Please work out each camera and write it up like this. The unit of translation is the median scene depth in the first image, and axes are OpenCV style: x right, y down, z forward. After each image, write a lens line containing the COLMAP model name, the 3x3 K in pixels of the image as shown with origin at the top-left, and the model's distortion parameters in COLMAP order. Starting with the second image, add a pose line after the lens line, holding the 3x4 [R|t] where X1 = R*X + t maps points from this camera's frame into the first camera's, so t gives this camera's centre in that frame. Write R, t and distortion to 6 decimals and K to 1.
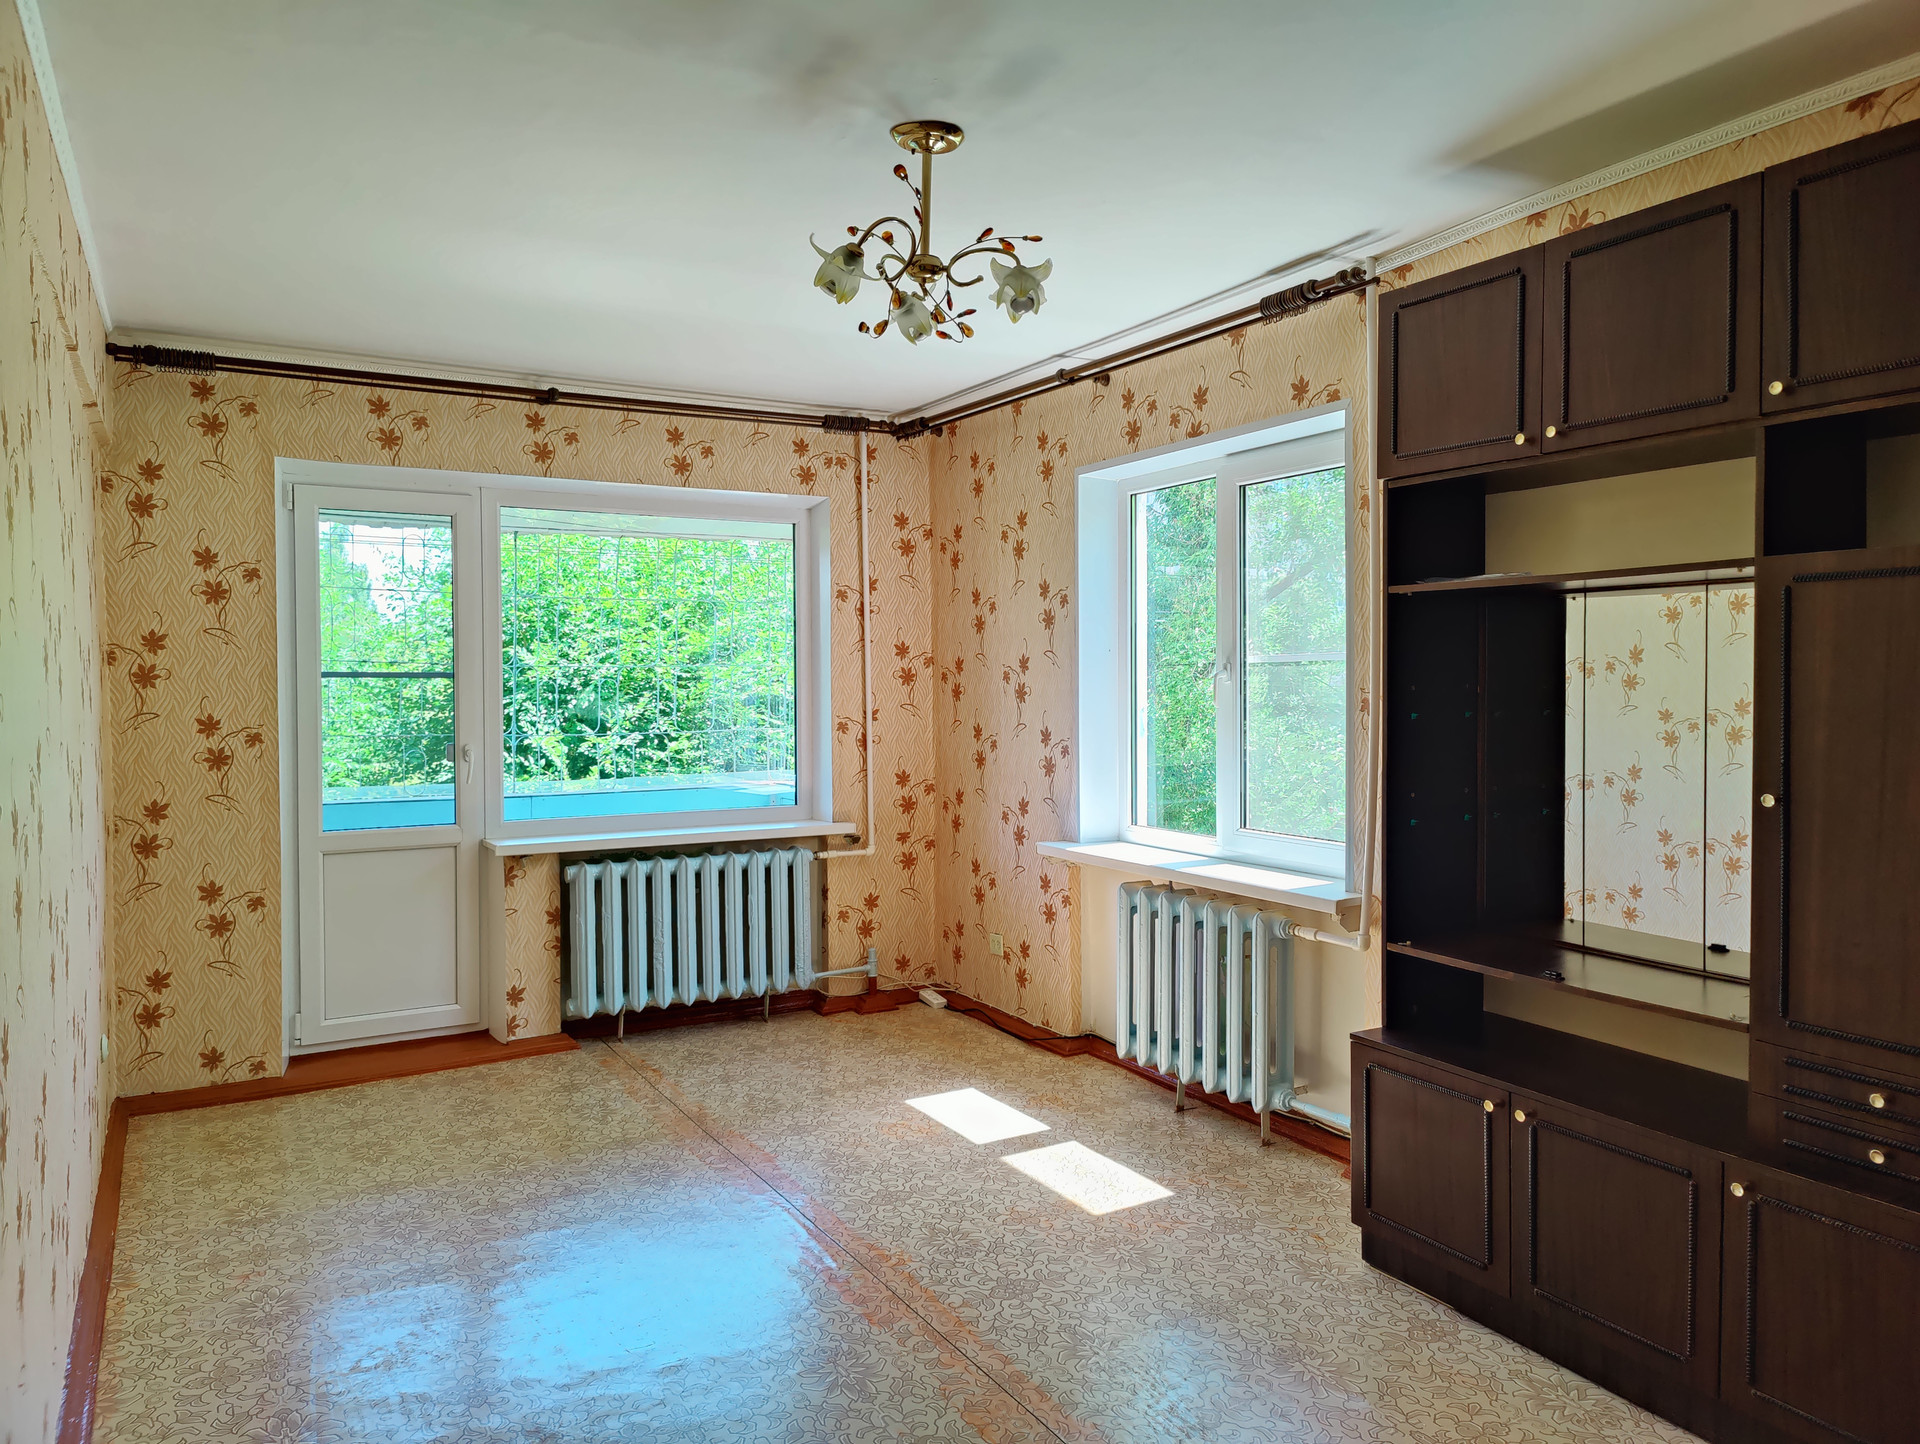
lens RADIAL K [[1356.5, 0, 955.1], [0, 1356.5, 718.6], [0, 0, 1]] dist [0.028382, -0.005982]
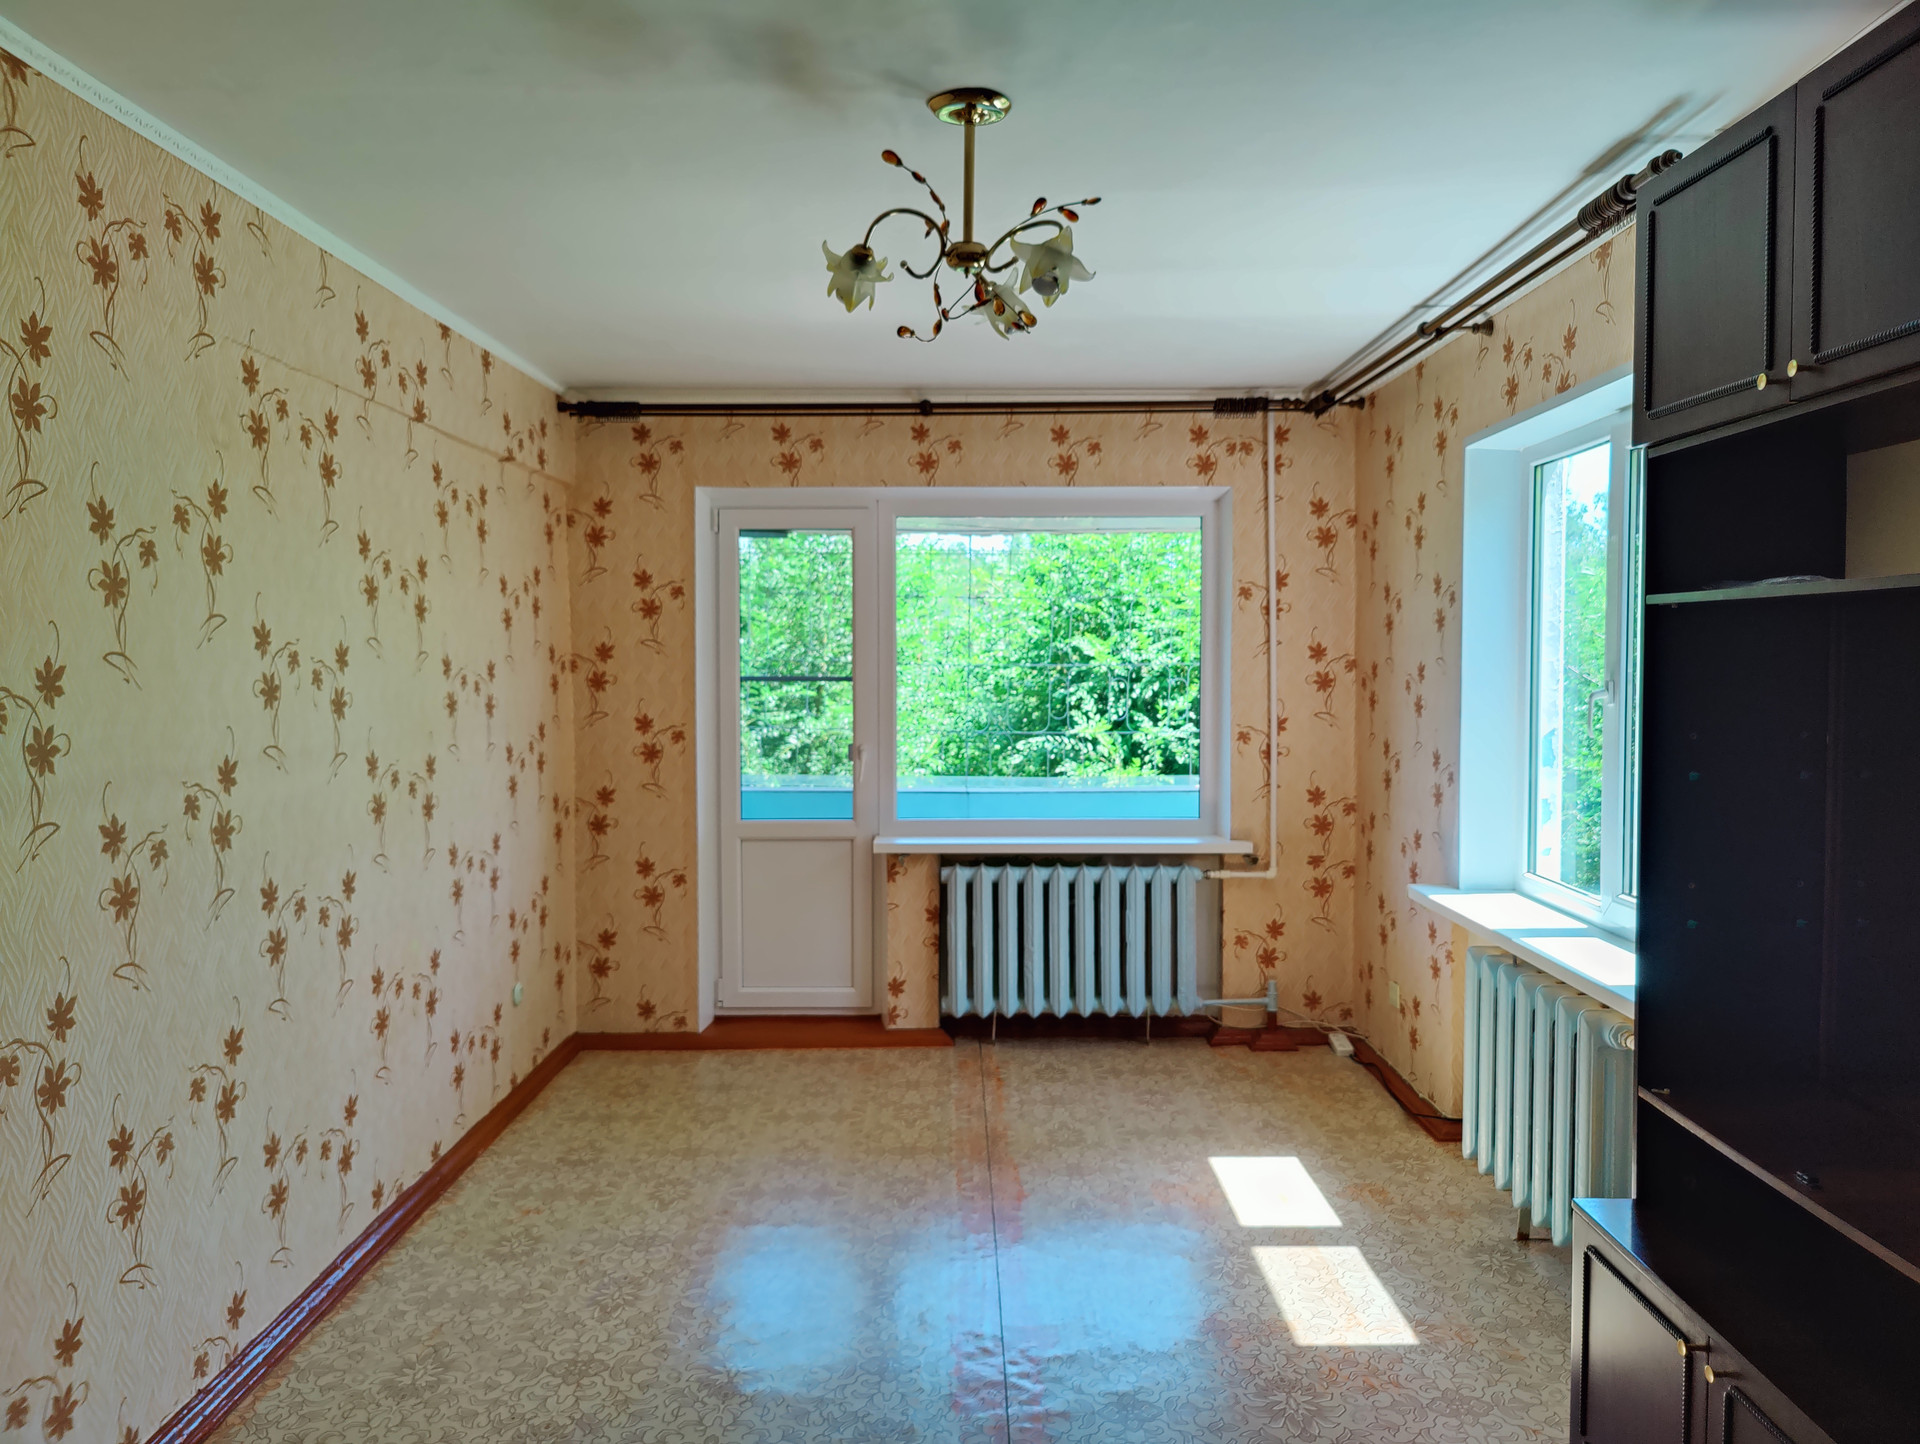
lens RADIAL K [[1356.5, 0, 958.0], [0, 1356.5, 723.9], [0, 0, 1]] dist [0.028382, -0.005982]
pose [[0.867743, 0.027093, -0.496274, 0.248861], [-0.016074, 0.999521, 0.026461, -0.028767], [0.496753, -0.014984, 0.867763, 0.129421]]
